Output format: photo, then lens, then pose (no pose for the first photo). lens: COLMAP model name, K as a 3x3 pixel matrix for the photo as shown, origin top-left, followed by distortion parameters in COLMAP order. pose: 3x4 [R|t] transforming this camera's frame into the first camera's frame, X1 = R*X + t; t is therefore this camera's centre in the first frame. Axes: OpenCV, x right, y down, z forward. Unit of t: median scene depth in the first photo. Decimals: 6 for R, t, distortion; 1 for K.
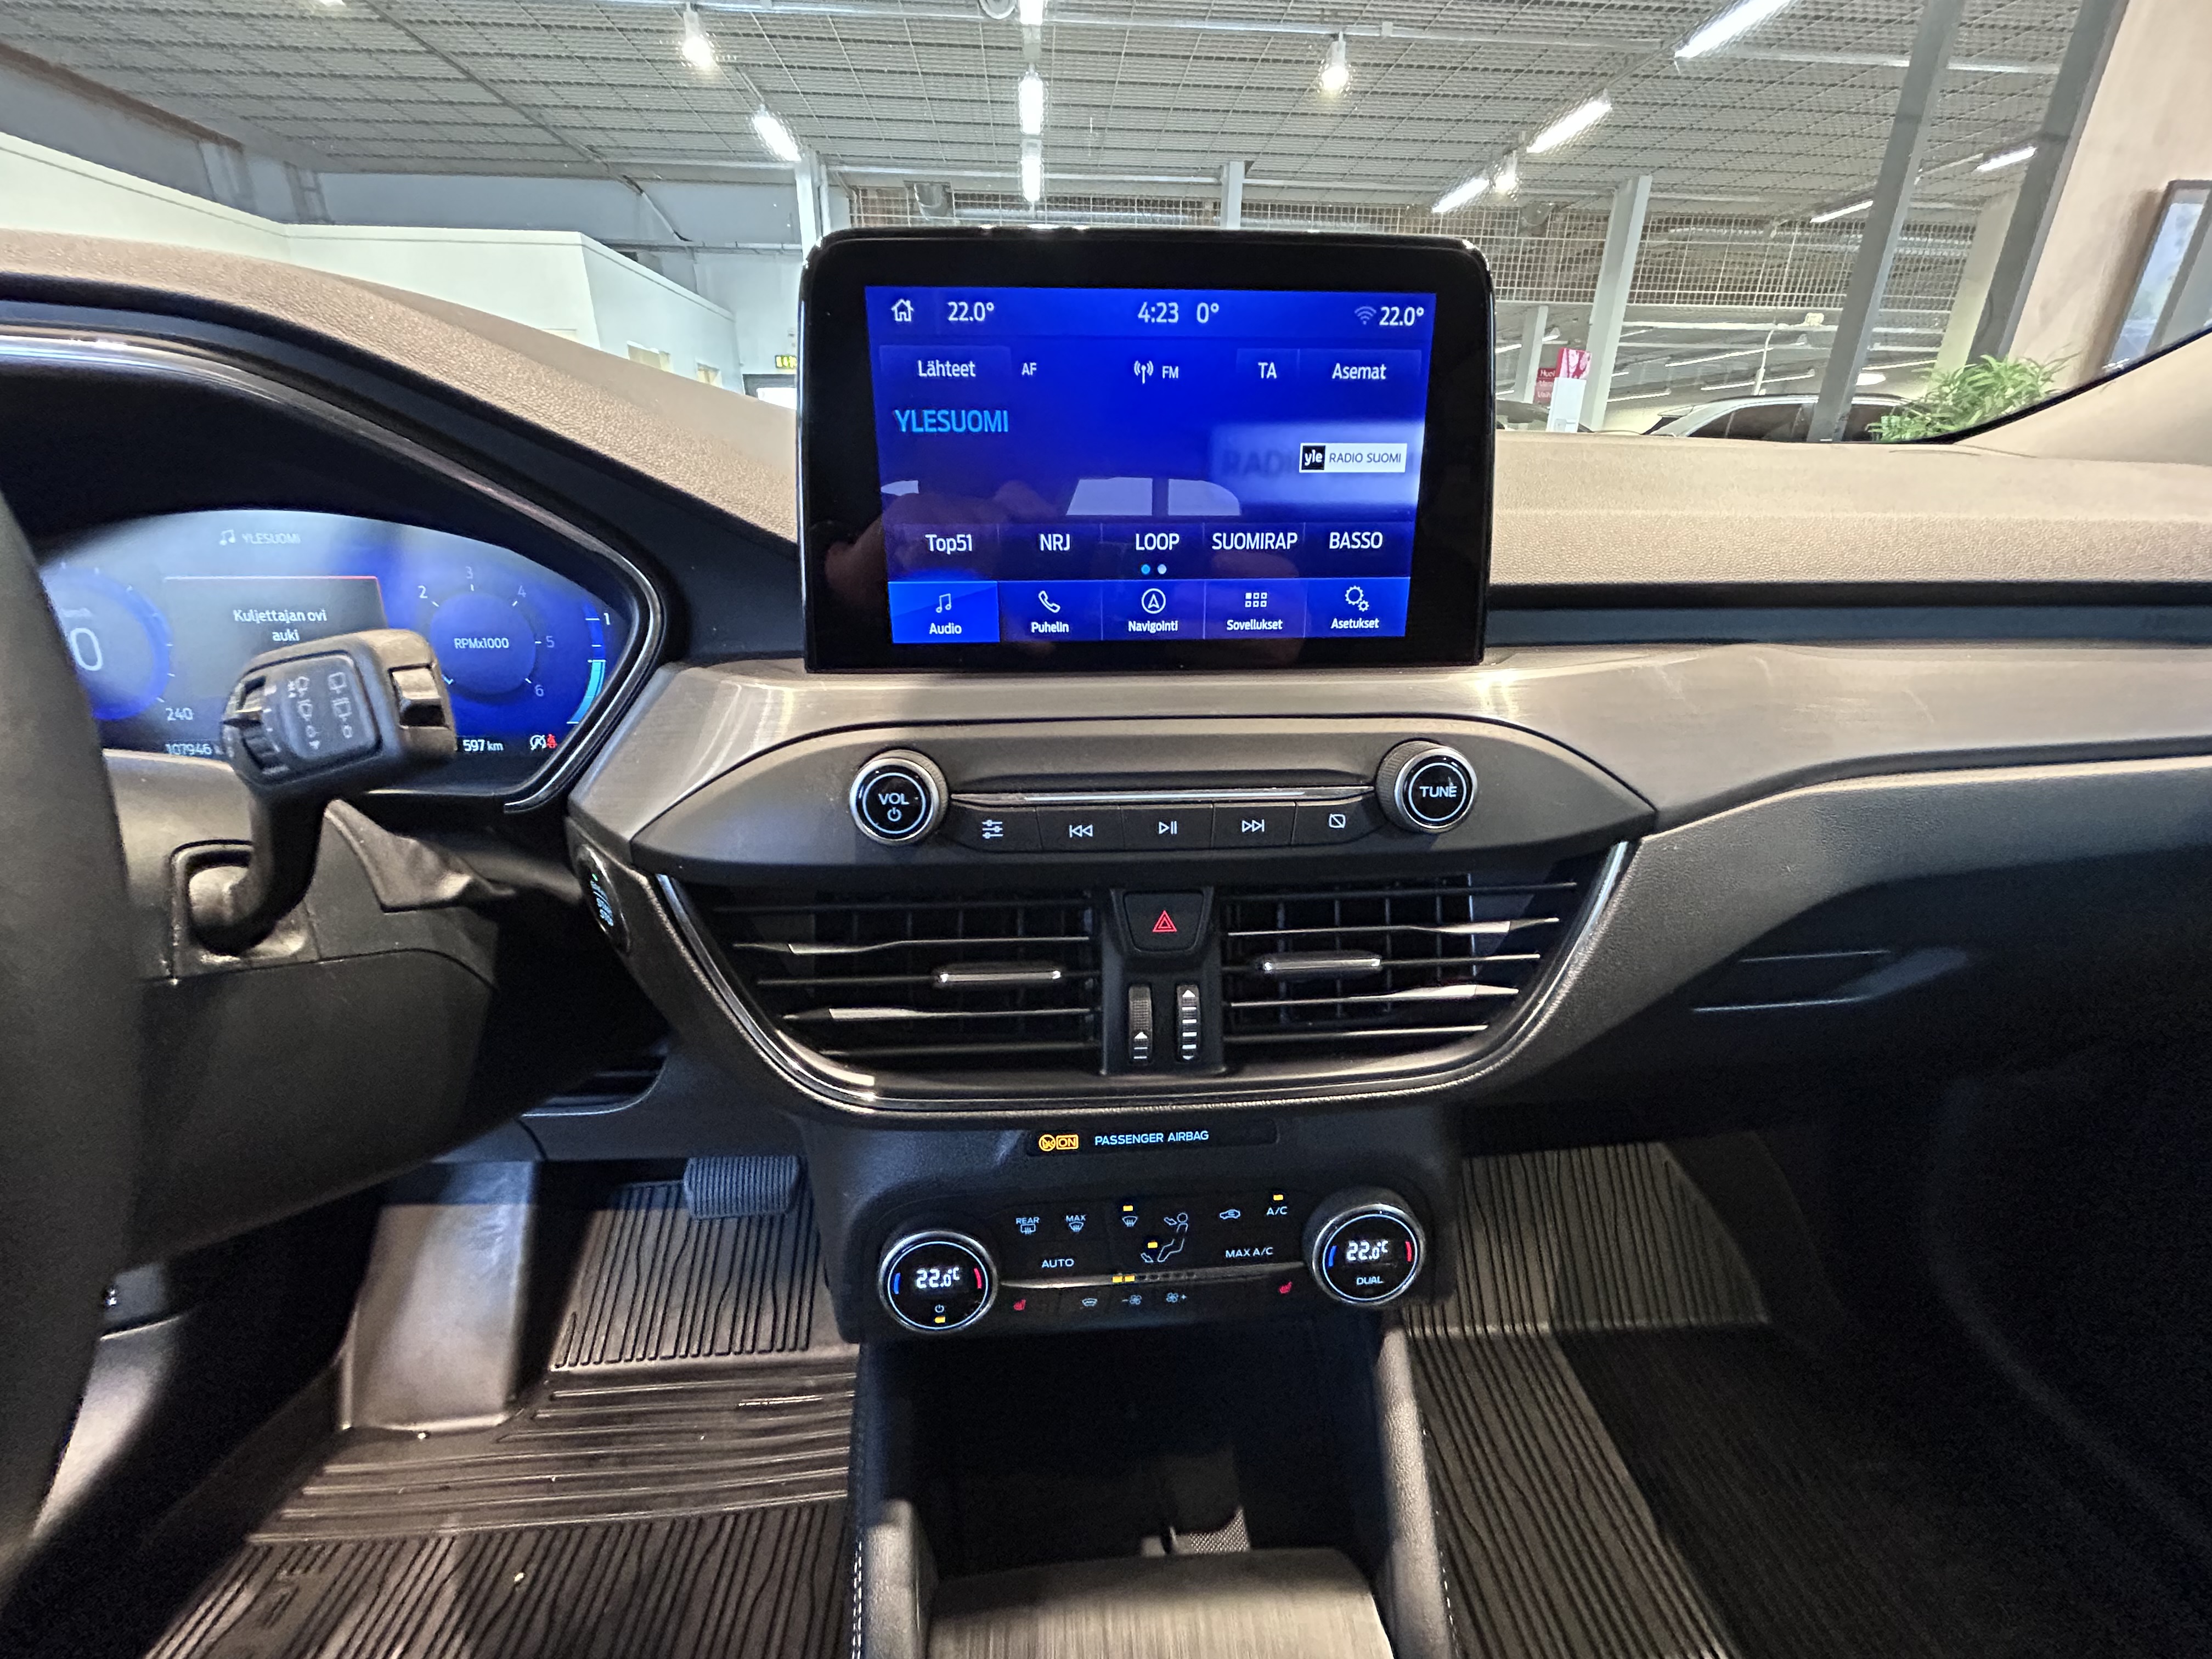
lens RADIAL K [[882.8, 0, 1111.7], [0, 882.8, 825.3], [0, 0, 1]] dist [0.004999, -0.001284]
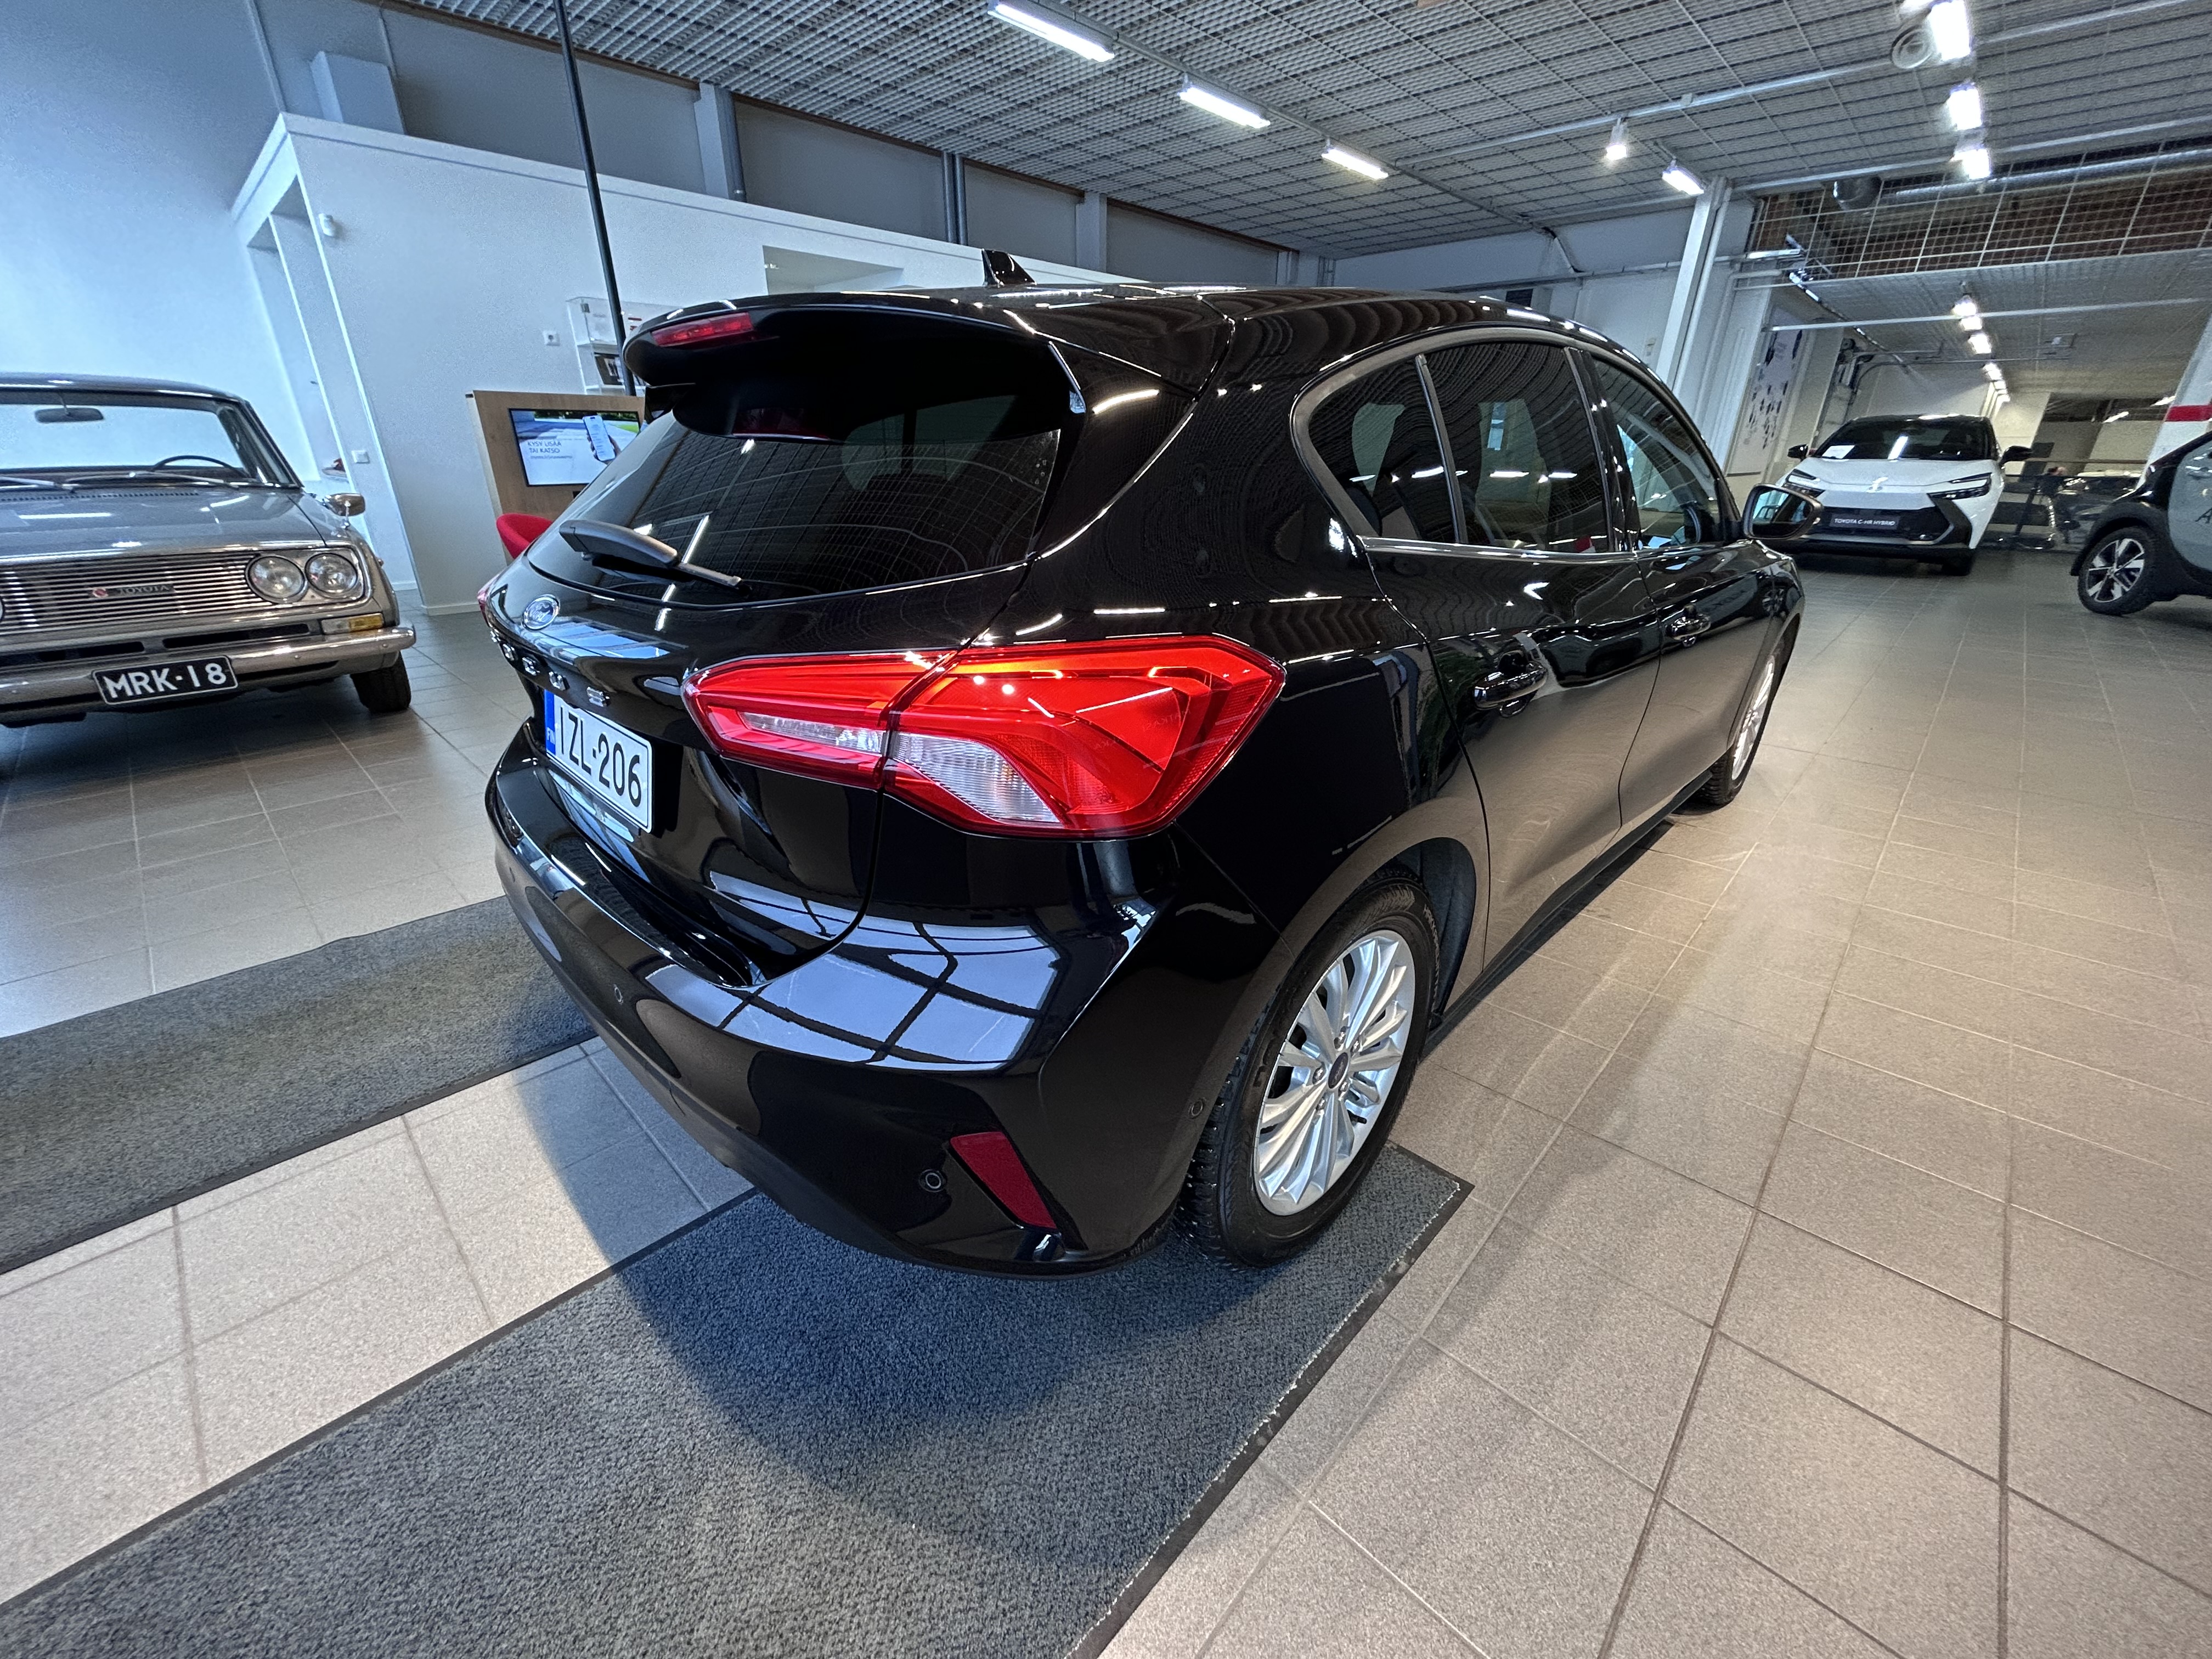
lens RADIAL K [[882.8, 0, 1098.8], [0, 882.8, 823.4], [0, 0, 1]] dist [0.004999, -0.001284]
pose [[0.658094, 0.295678, -0.692450, 1.879028], [-0.284950, 0.949067, 0.134441, 0.907048], [0.696933, 0.108839, 0.708829, -2.896005]]
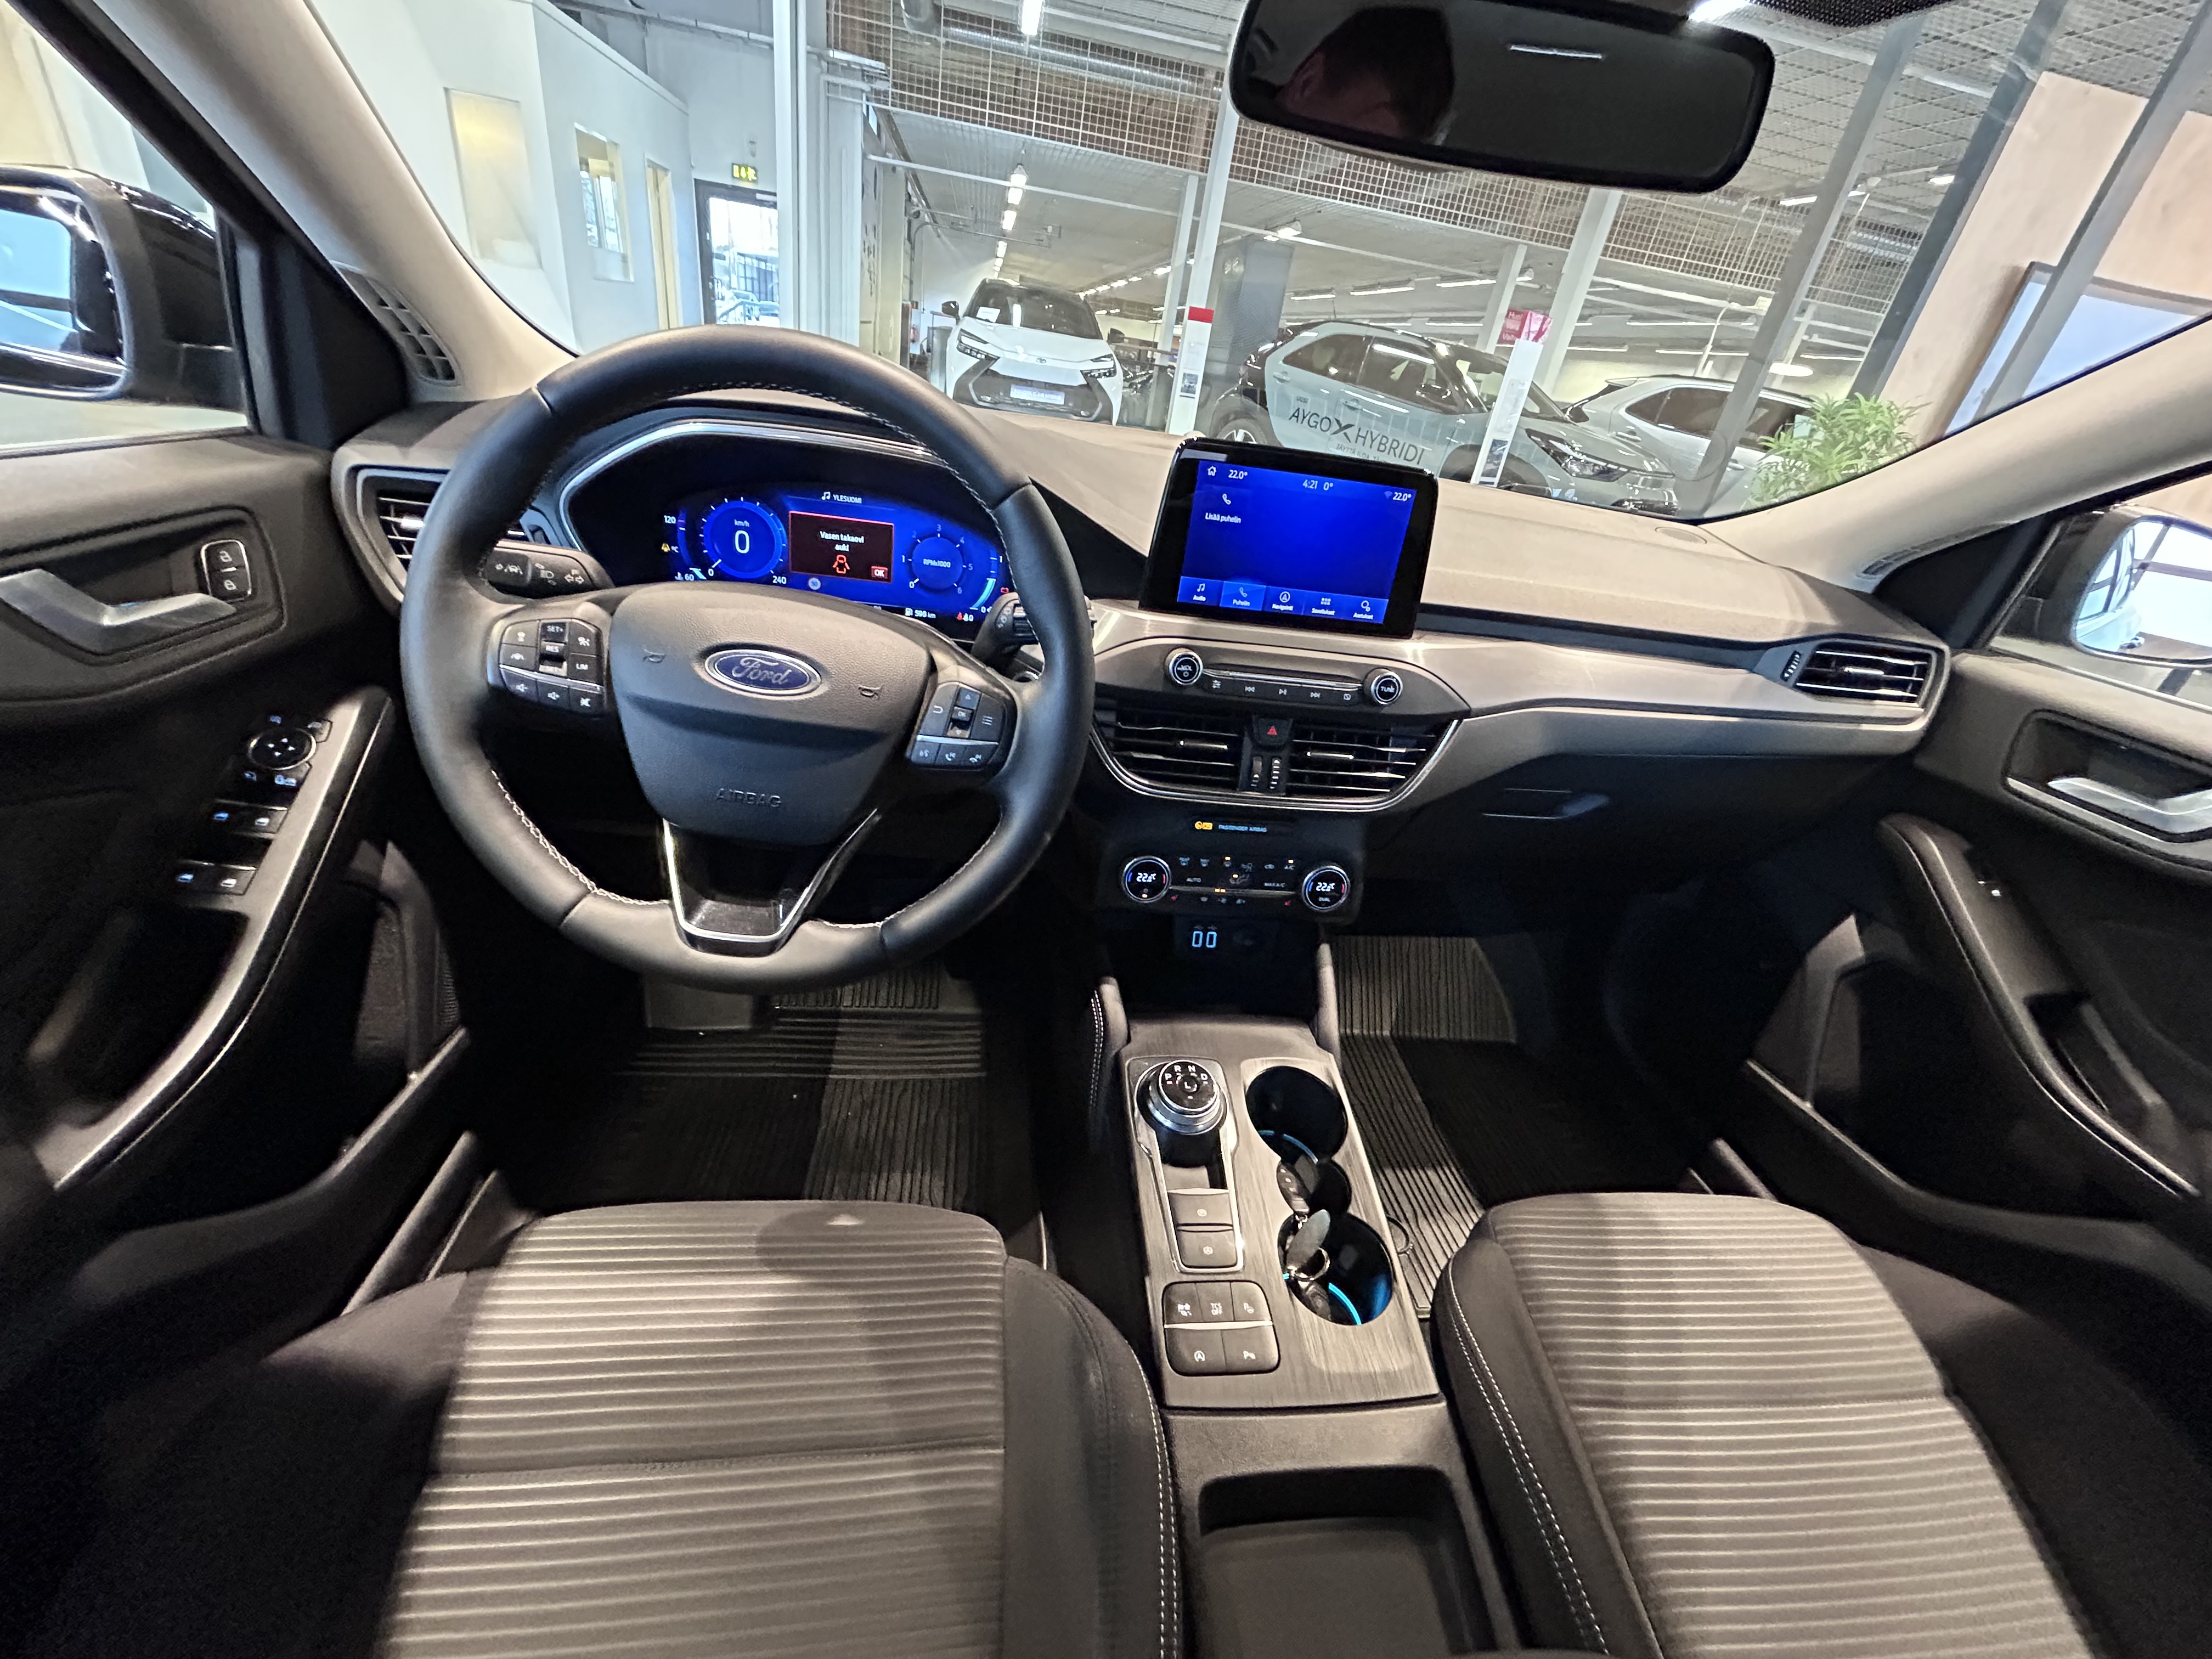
lens RADIAL K [[882.8, 0, 1110.0], [0, 882.8, 824.6], [0, 0, 1]] dist [0.004999, -0.001284]
pose [[0.989547, 0.100414, 0.103503, -0.215857], [-0.112005, 0.987257, 0.113039, 0.049494], [-0.090834, -0.123450, 0.988185, -0.498172]]
